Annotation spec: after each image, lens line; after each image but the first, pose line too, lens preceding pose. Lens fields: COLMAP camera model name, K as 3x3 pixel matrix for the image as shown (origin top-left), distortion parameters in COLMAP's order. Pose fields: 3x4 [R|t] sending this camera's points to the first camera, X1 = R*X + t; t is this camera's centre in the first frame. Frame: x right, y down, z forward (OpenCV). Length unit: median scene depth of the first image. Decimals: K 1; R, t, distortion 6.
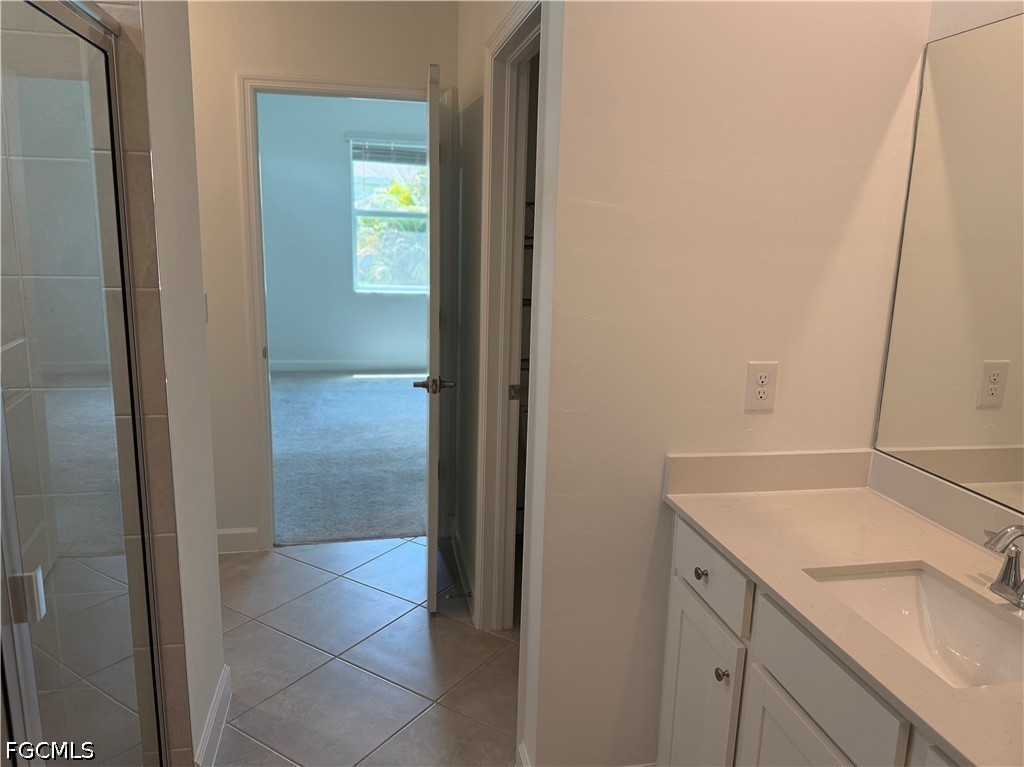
lens RADIAL K [[735.9, 0, 504.9], [0, 735.9, 383.5], [0, 0, 1]] dist [0.038233, -0.052973]
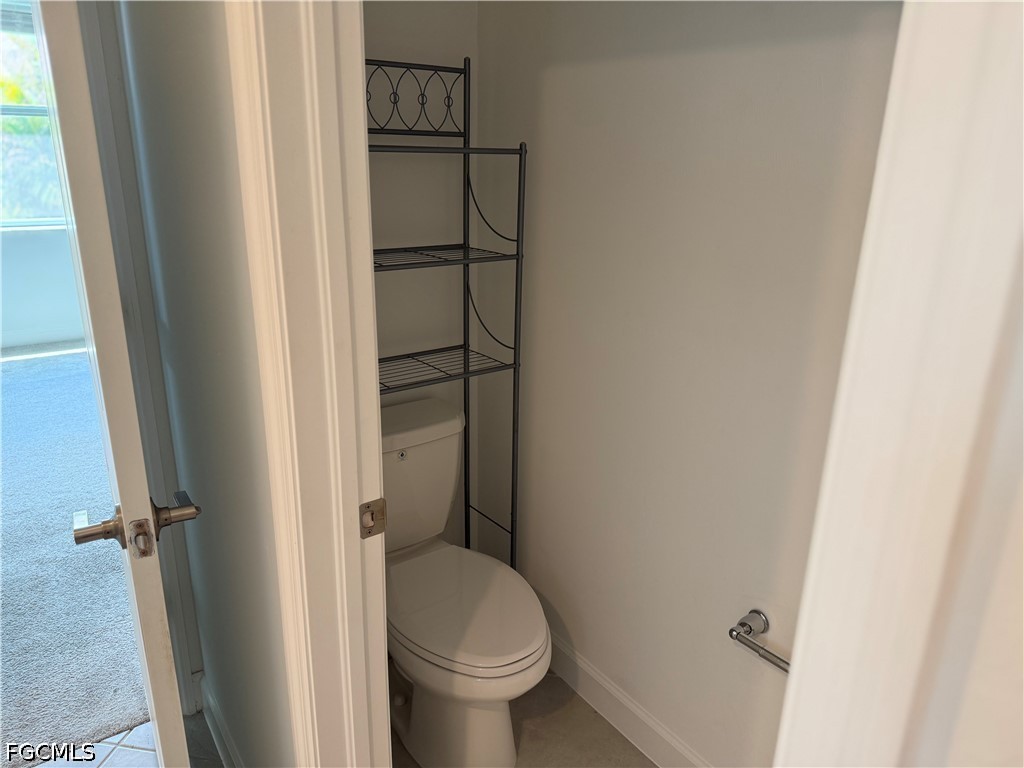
lens RADIAL K [[740.2, 0, 517.6], [0, 740.2, 383.5], [0, 0, 1]] dist [0.102765, -0.120676]
pose [[0.911284, -0.141436, 0.386726, -0.013807], [0.097844, 0.986638, 0.130280, -0.023668], [-0.399985, -0.080883, 0.912946, 0.135901]]
